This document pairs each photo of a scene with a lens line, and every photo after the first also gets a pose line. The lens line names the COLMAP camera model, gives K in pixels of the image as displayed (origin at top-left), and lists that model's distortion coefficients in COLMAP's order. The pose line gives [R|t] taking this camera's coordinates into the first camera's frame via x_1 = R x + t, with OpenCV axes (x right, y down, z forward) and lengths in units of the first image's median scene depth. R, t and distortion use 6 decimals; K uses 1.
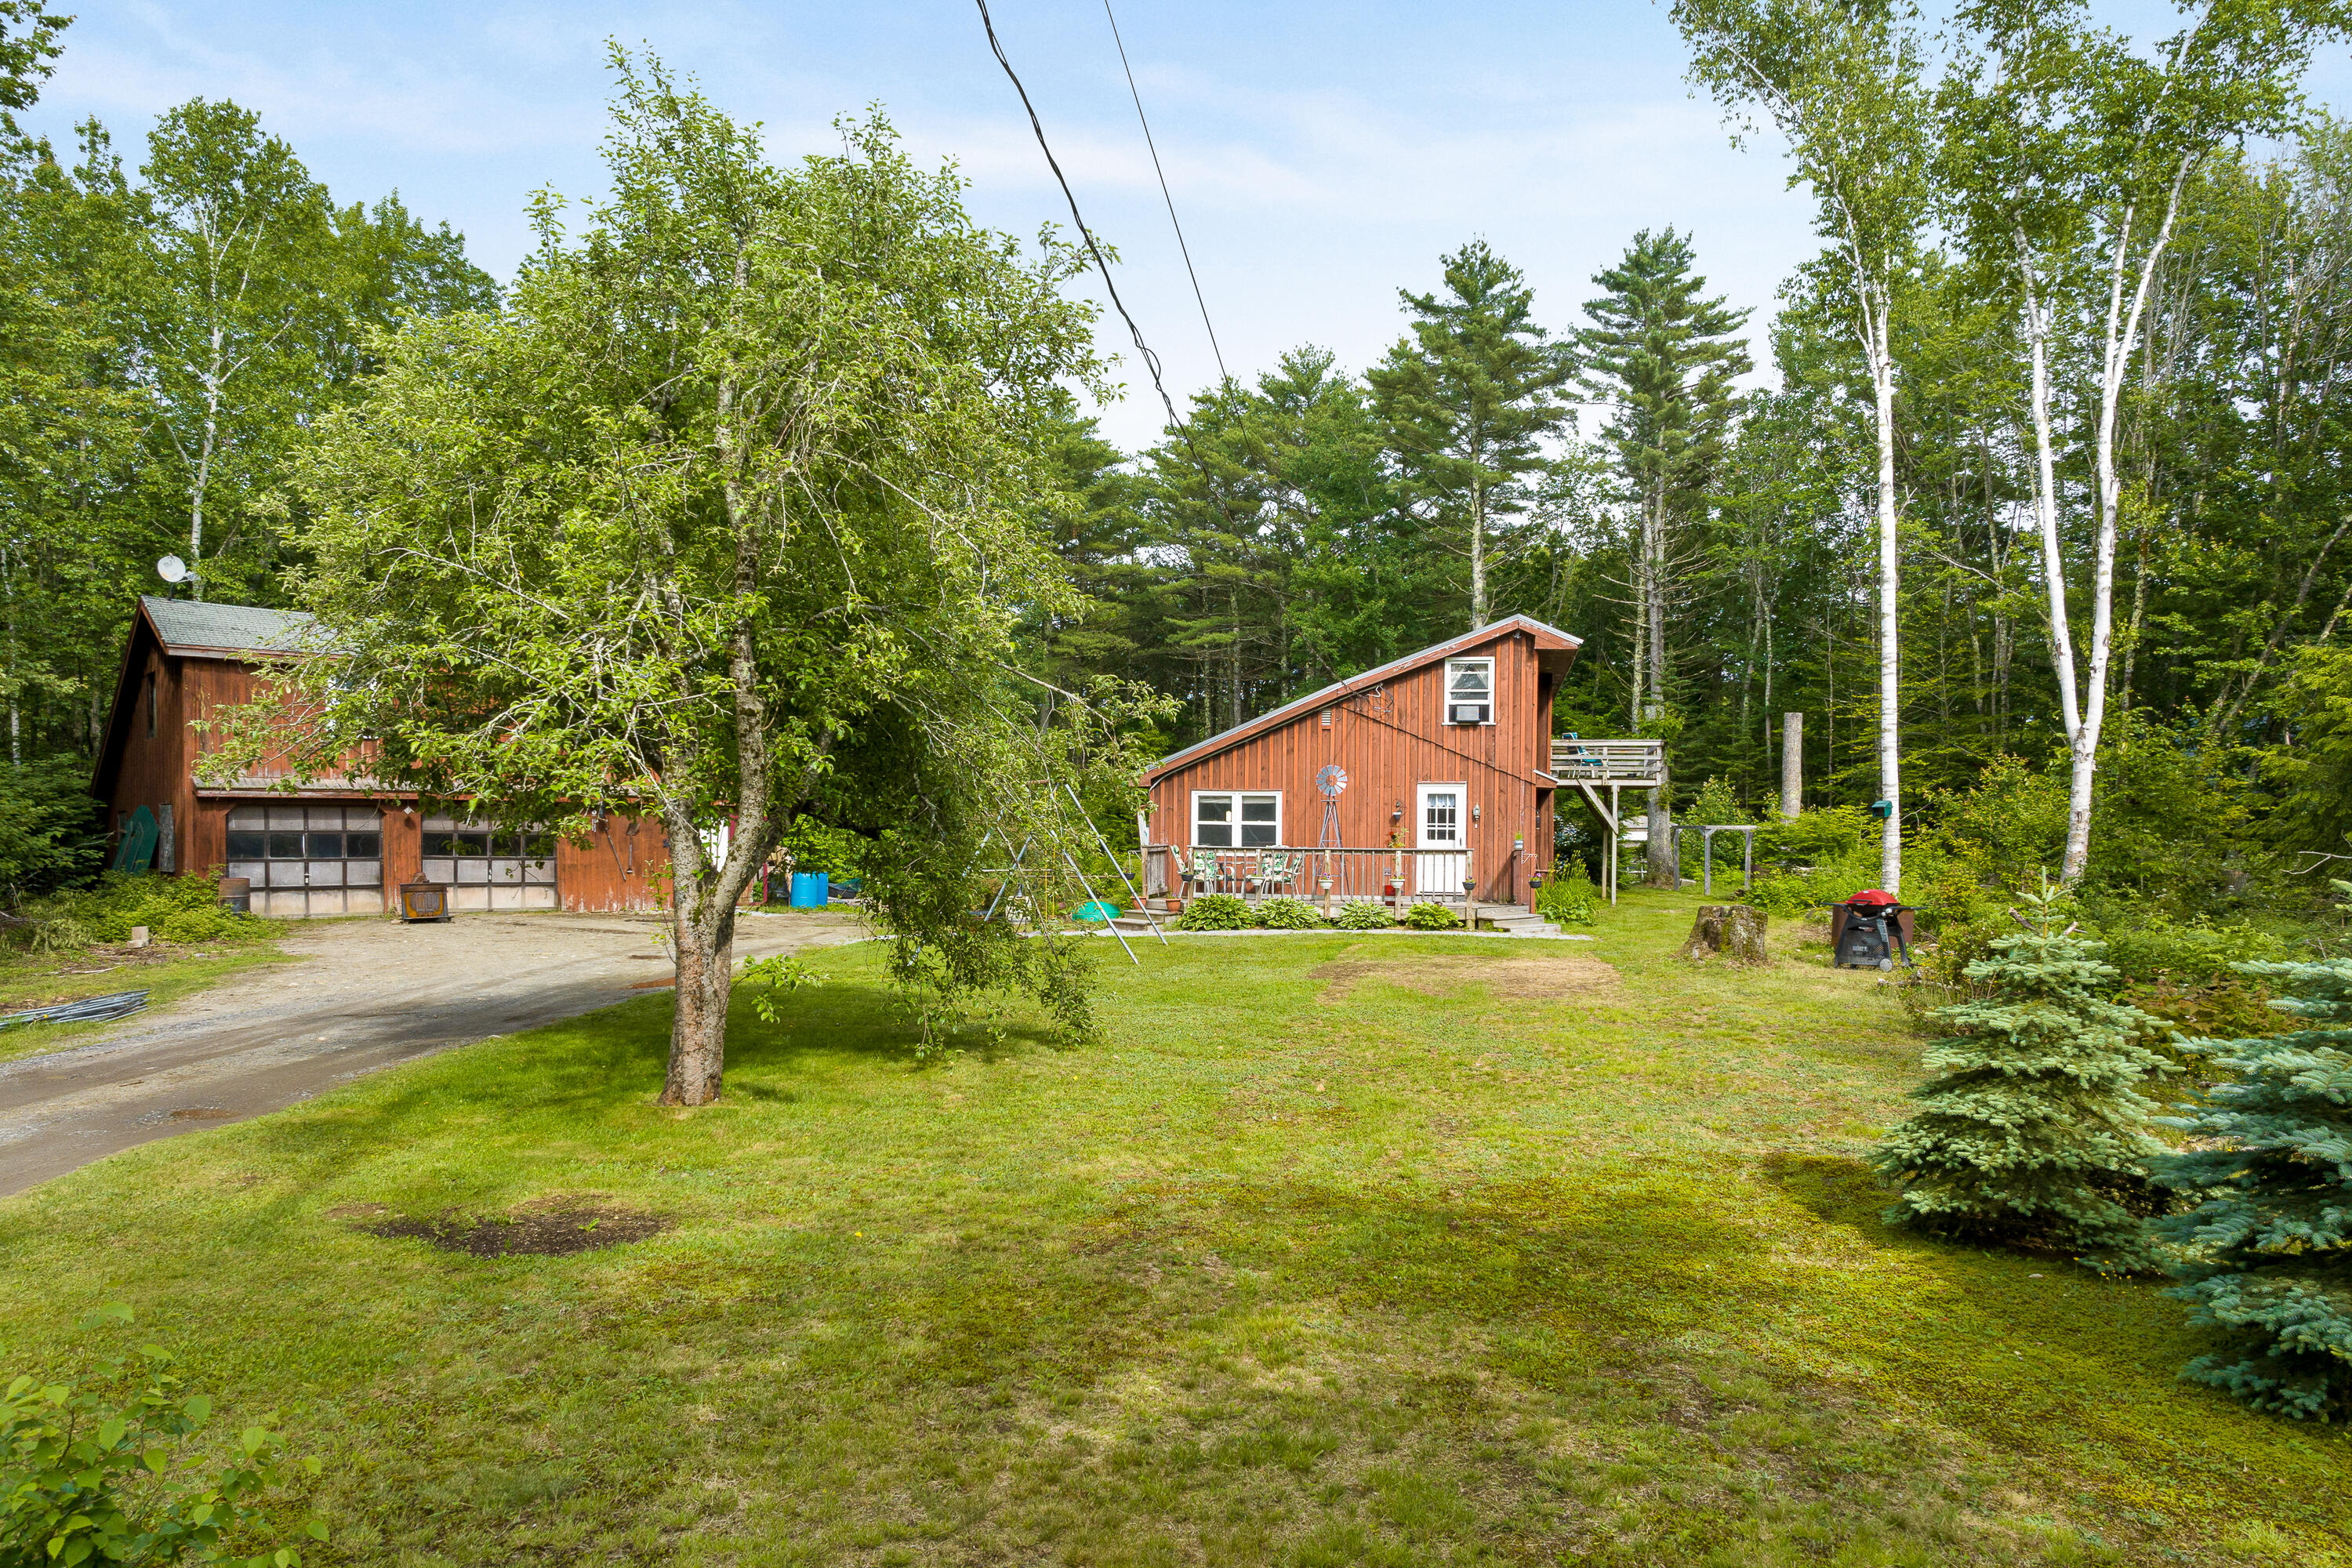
lens RADIAL K [[1619.7, 0, 1177.7], [0, 1619.7, 787.7], [0, 0, 1]] dist [-0.033569, 0.002580]
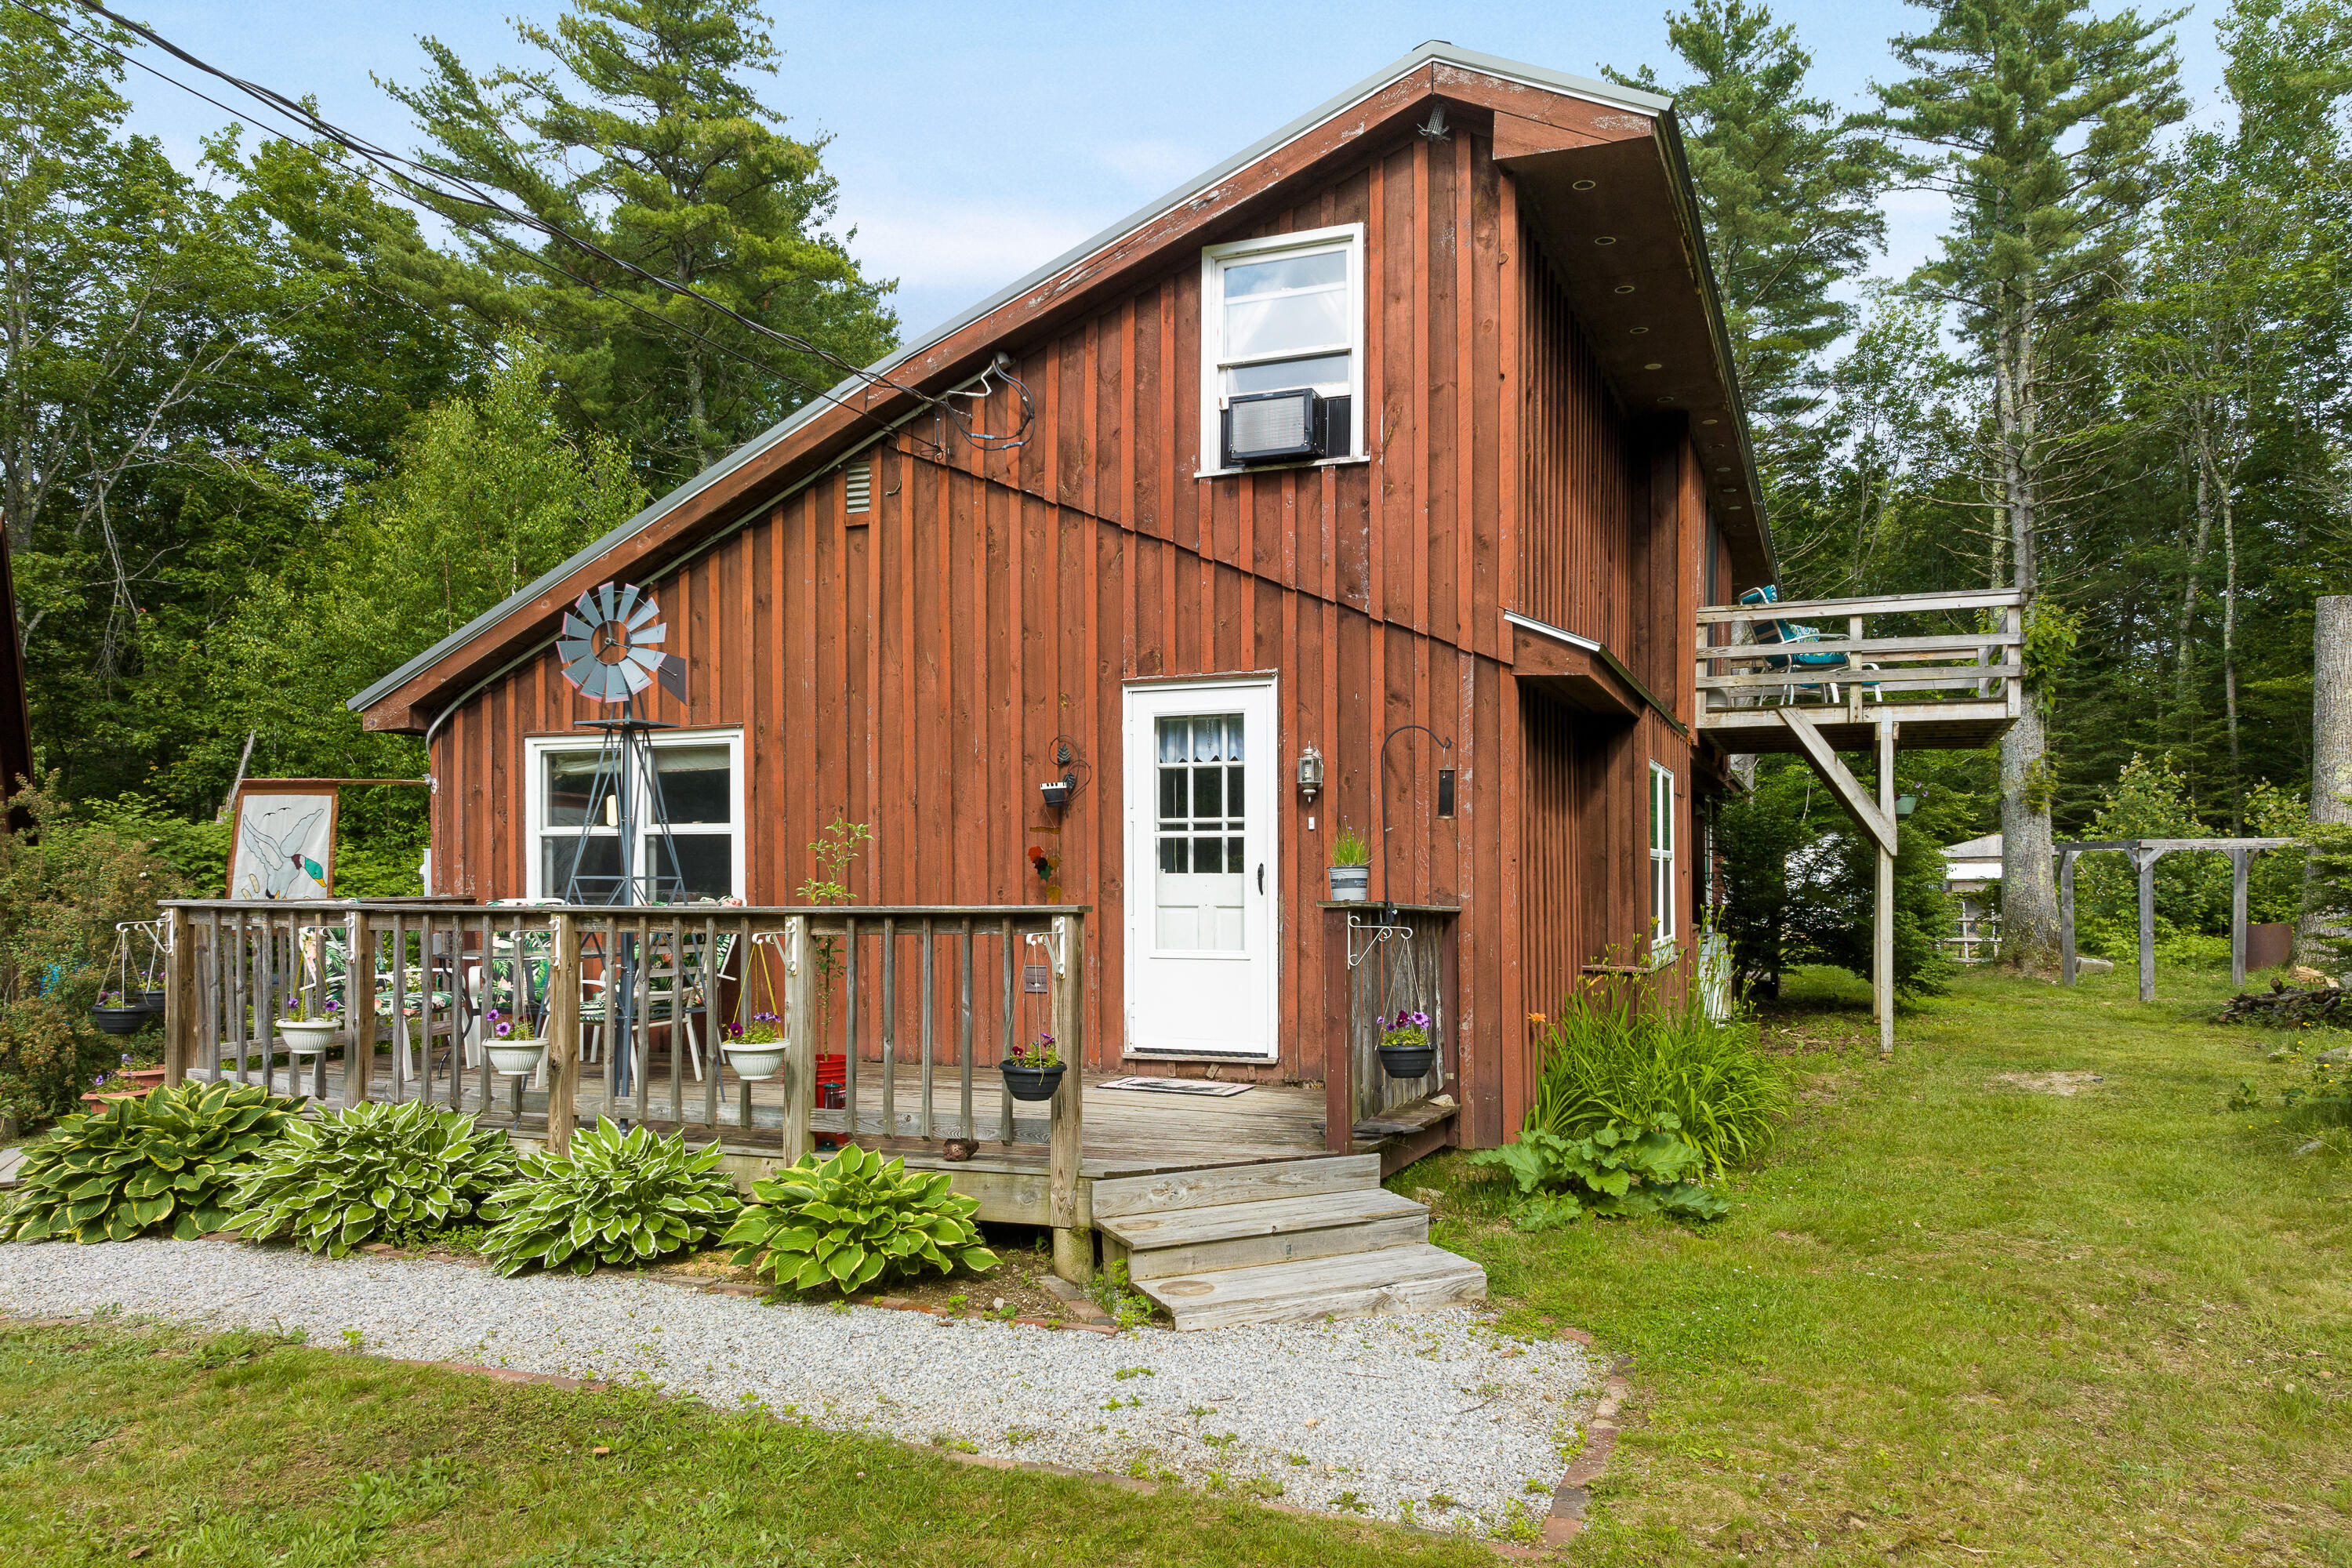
lens RADIAL K [[1619.7, 0, 1138.2], [0, 1619.7, 852.2], [0, 0, 1]] dist [-0.033569, 0.002580]
pose [[0.975398, -0.013581, -0.220032, 0.185376], [0.015701, 0.999846, 0.007891, 0.022240], [0.219891, -0.011152, 0.975461, 0.608847]]
